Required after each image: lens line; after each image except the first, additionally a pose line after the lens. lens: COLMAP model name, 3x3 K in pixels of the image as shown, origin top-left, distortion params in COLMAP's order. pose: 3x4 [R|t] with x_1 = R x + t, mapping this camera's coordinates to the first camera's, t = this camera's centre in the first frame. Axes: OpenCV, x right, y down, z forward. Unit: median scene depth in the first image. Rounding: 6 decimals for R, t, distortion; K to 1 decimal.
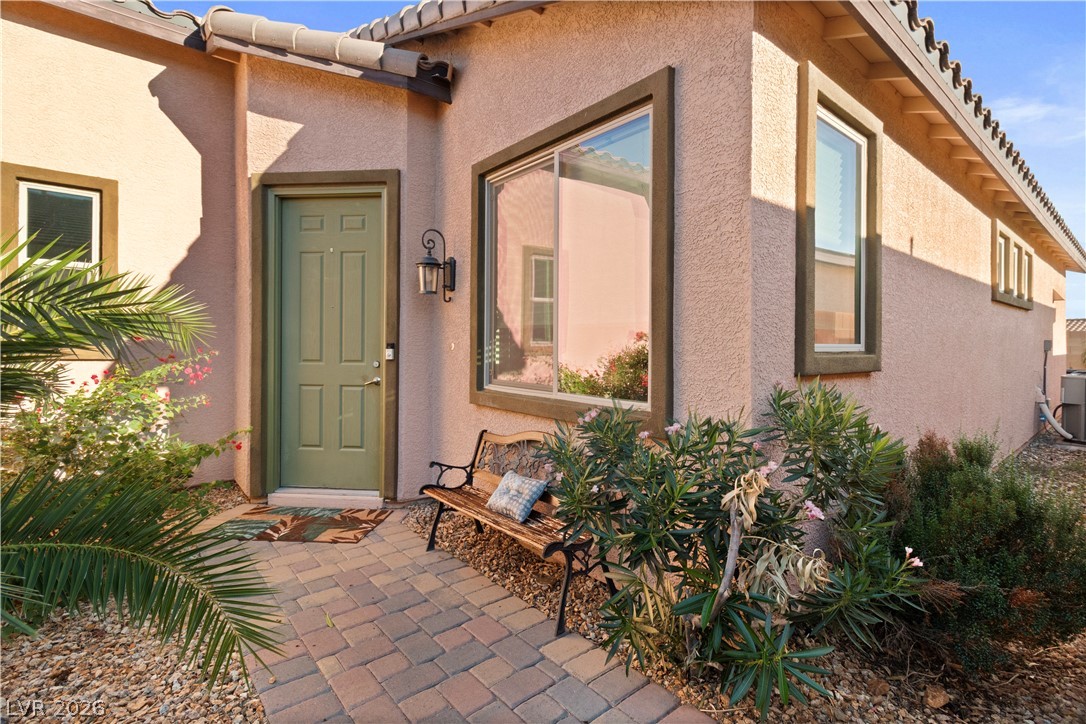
lens RADIAL K [[500.6, 0, 545.9], [0, 500.6, 341.6], [0, 0, 1]] dist [0.000822, 0.000365]
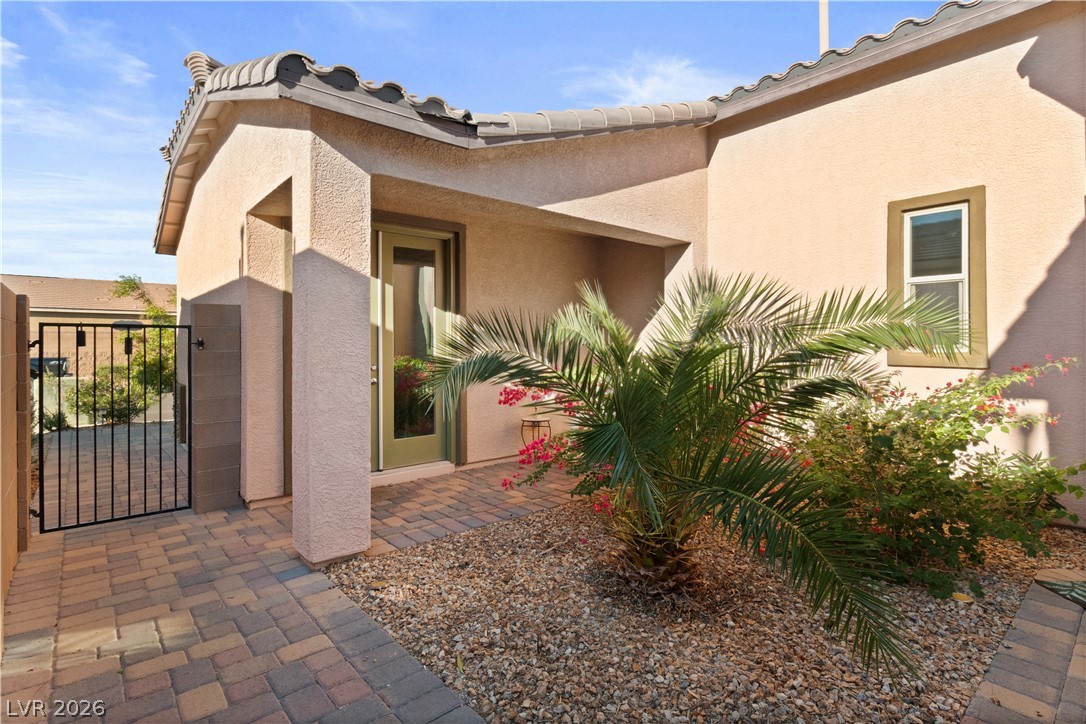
lens RADIAL K [[521.0, 0, 542.7], [0, 521.0, 346.1], [0, 0, 1]] dist [-0.000815, -0.000245]
pose [[0.038584, -0.010282, -0.999202, 0.289608], [0.005094, 0.999936, -0.010093, -0.004846], [0.999242, -0.004700, 0.038634, 0.248133]]
